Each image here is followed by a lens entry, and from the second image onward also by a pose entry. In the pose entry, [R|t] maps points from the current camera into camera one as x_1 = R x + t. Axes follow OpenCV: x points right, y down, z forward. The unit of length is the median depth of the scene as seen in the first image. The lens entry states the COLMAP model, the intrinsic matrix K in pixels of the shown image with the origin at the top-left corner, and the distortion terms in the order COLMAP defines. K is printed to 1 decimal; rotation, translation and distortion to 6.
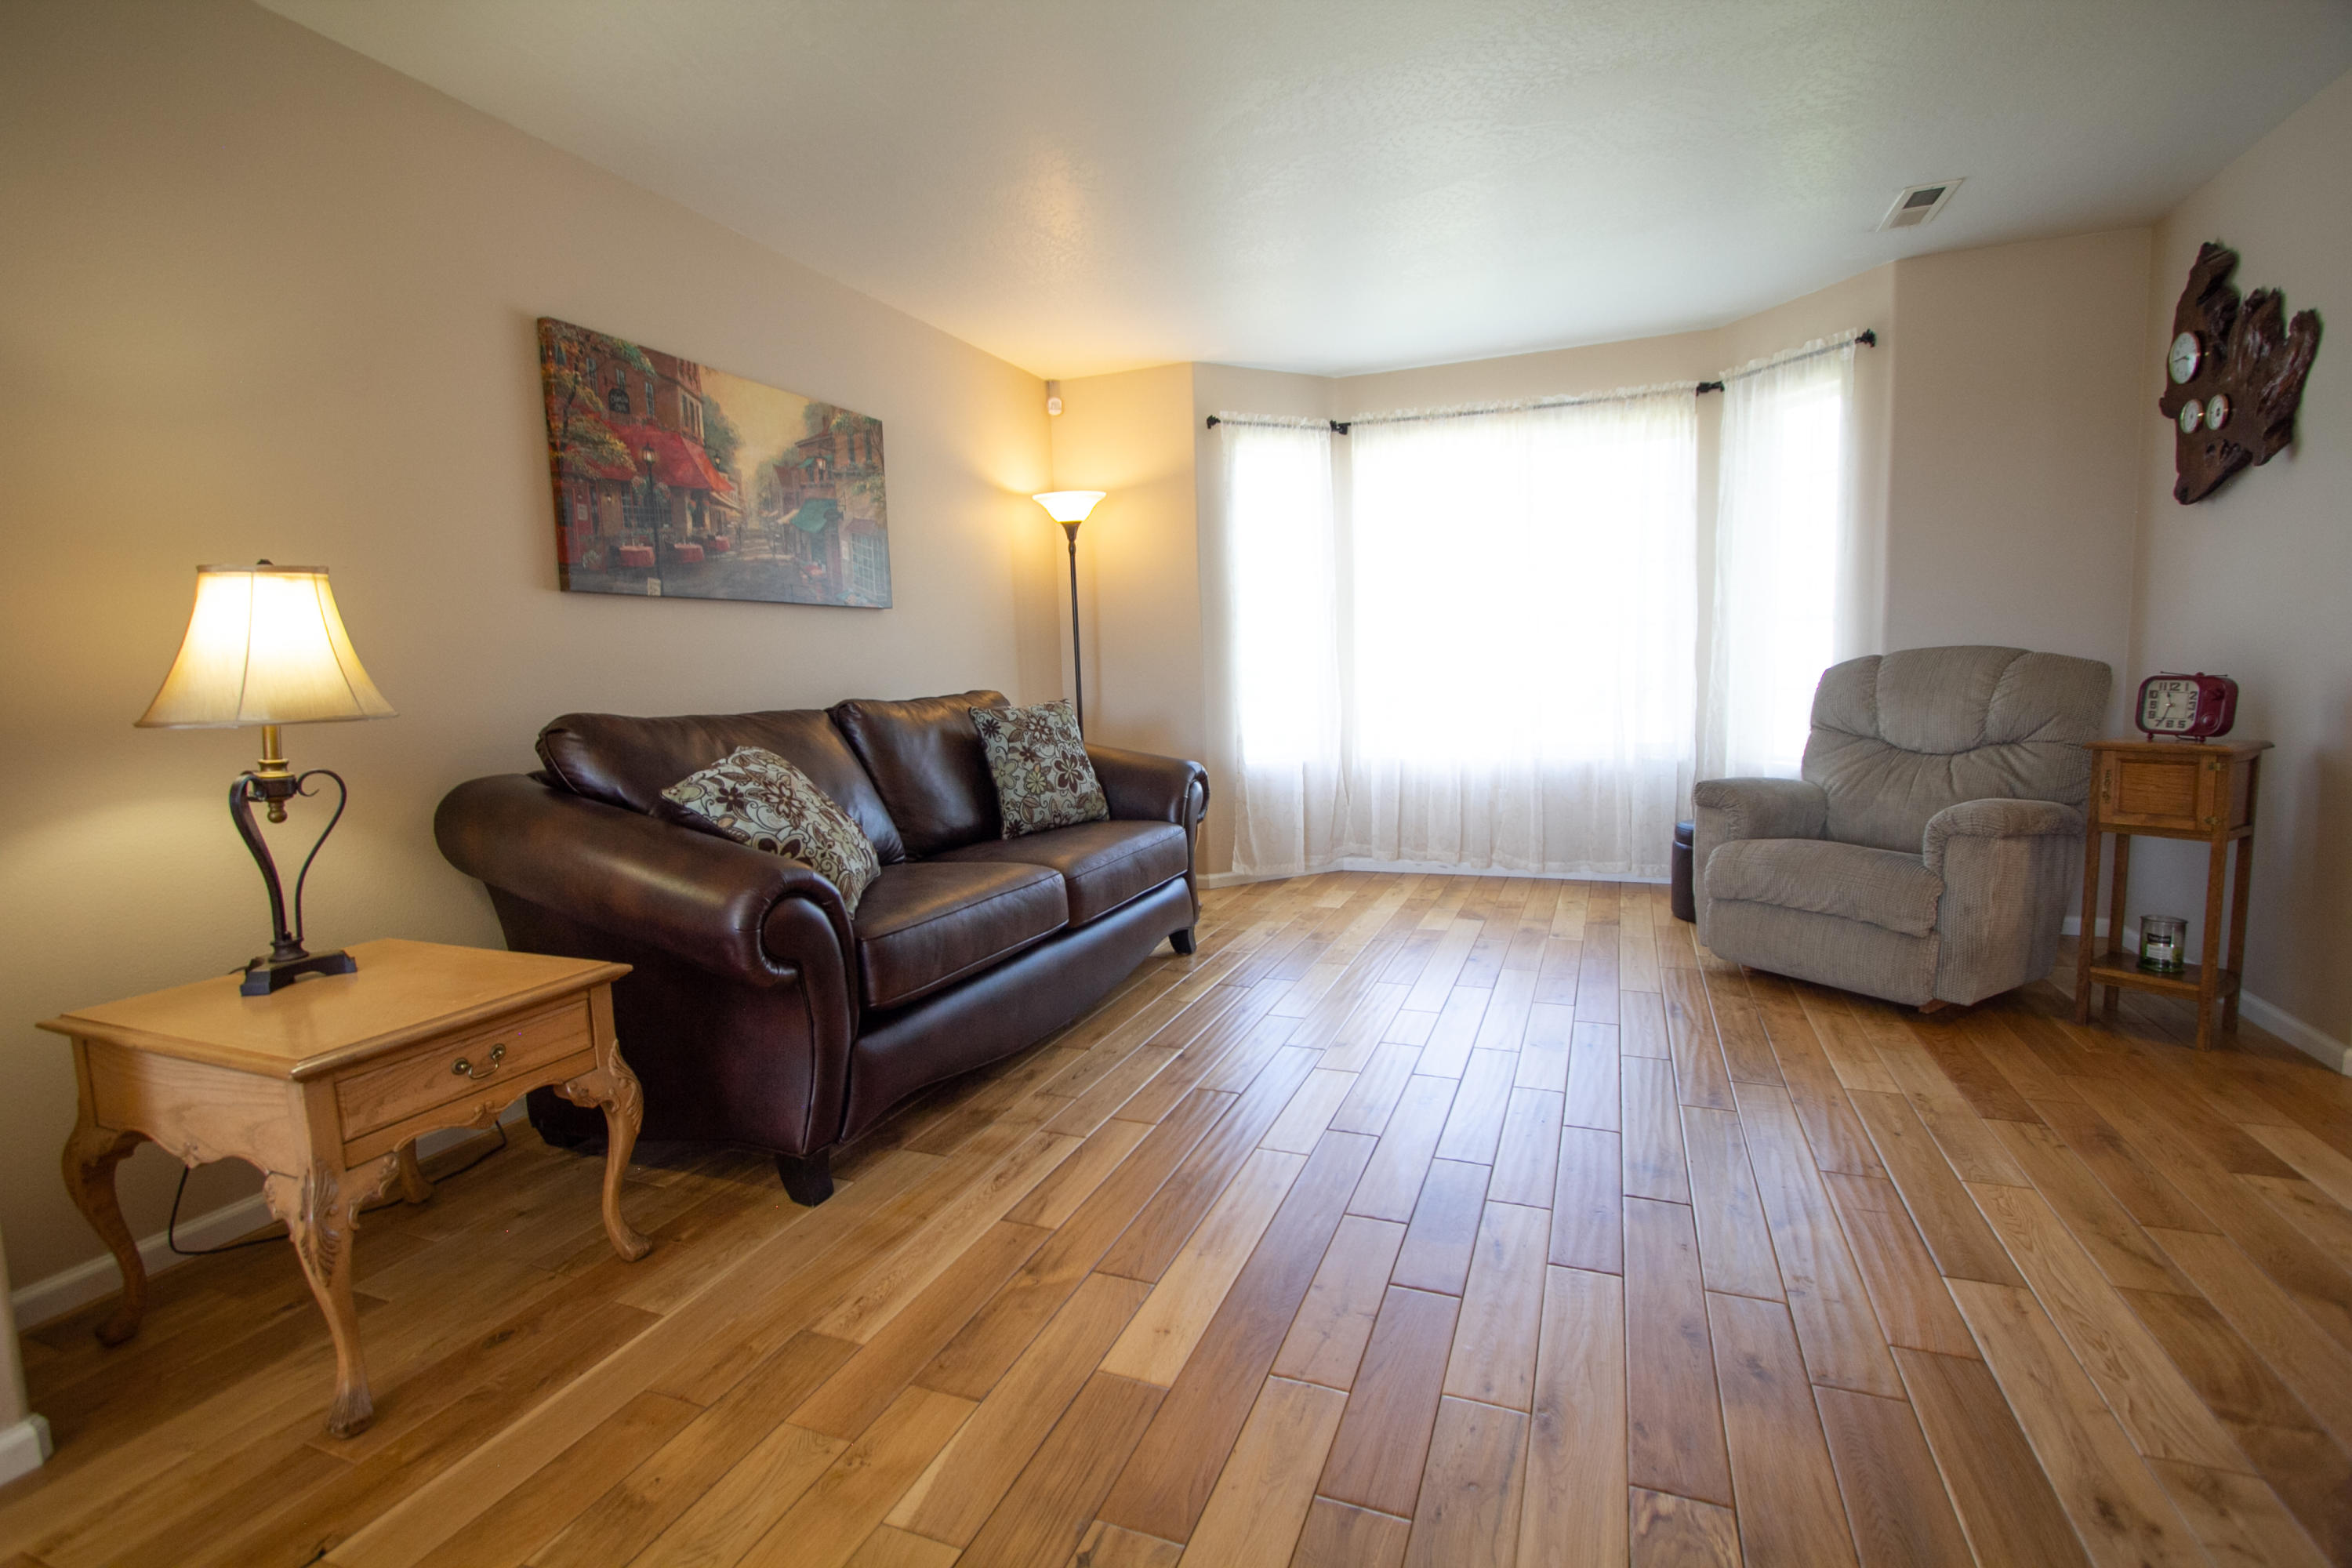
lens RADIAL K [[1077.8, 0, 1167.9], [0, 1077.8, 784.3], [0, 0, 1]] dist [-0.016250, 0.002764]
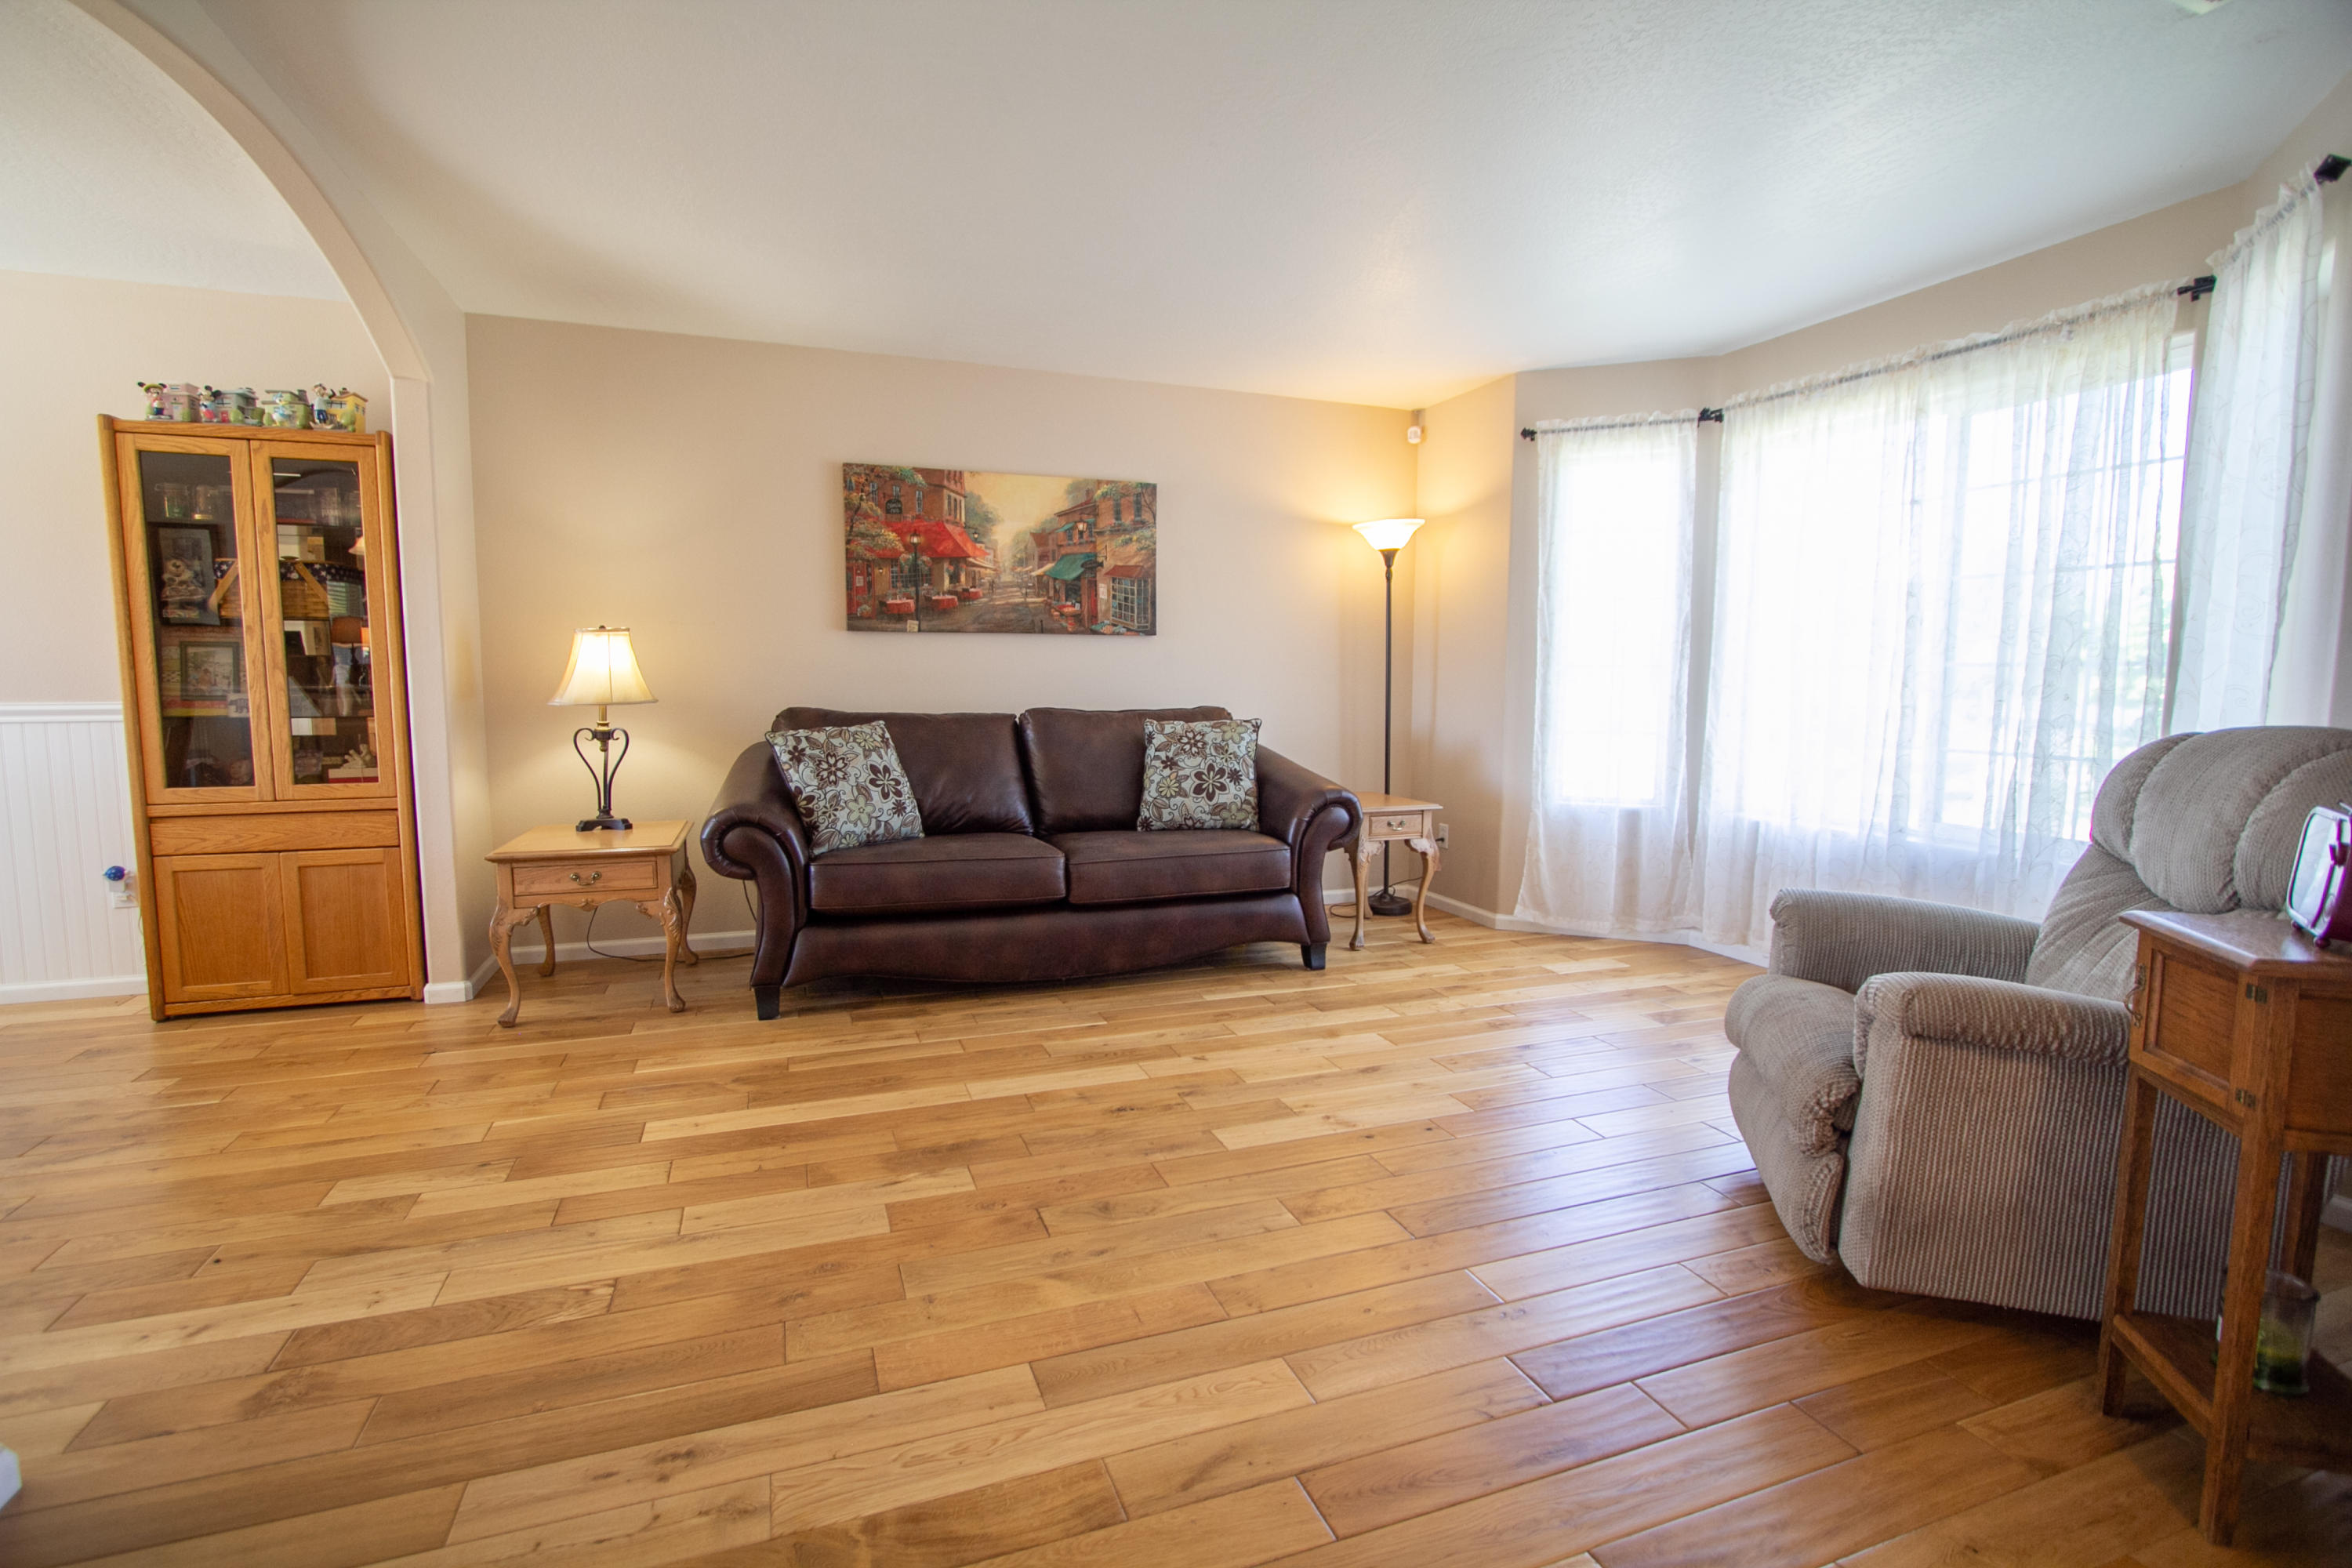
lens RADIAL K [[1077.8, 0, 1166.8], [0, 1077.8, 785.4], [0, 0, 1]] dist [-0.016250, 0.002764]
pose [[0.671599, 0.110552, -0.732621, 0.799484], [-0.108074, 0.992847, 0.050748, -0.068622], [0.732991, 0.045095, 0.678742, 0.218708]]
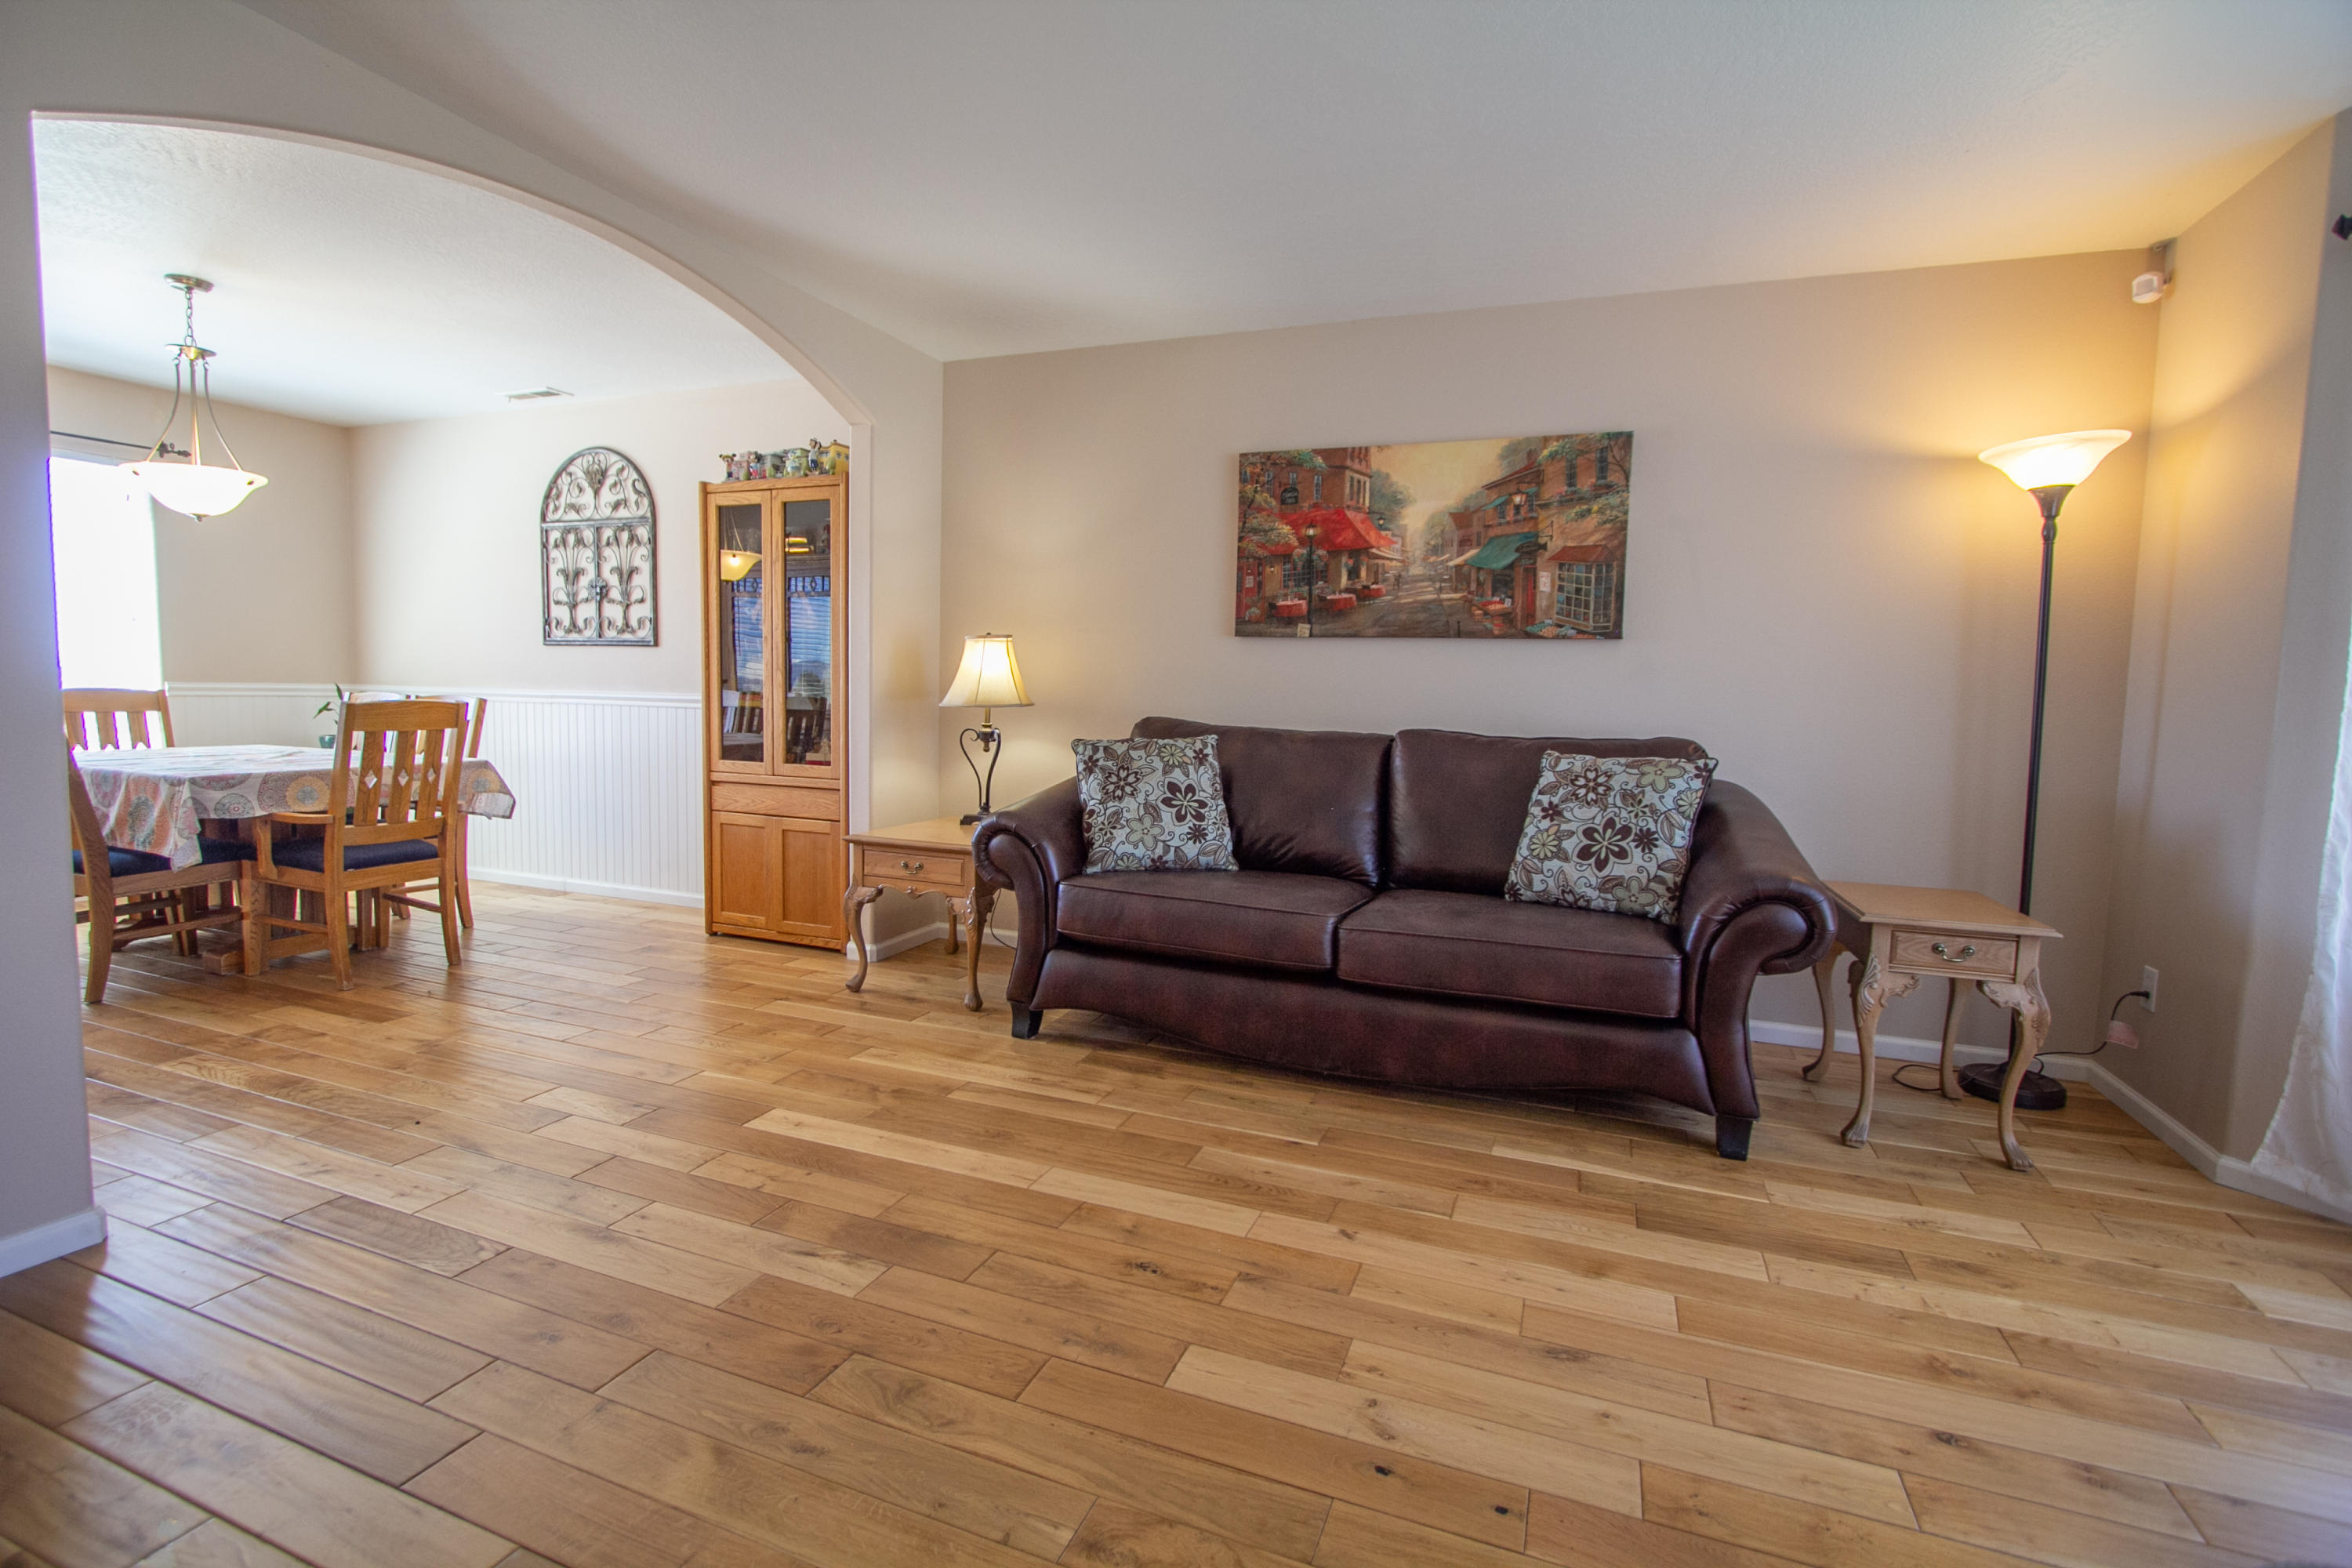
lens RADIAL K [[1077.8, 0, 1168.3], [0, 1077.8, 780.0], [0, 0, 1]] dist [-0.016250, 0.002764]
pose [[0.010135, 0.116740, -0.993111, 0.766627], [-0.136120, 0.984078, 0.114289, -0.117593], [0.990640, 0.134024, 0.025865, 0.737697]]
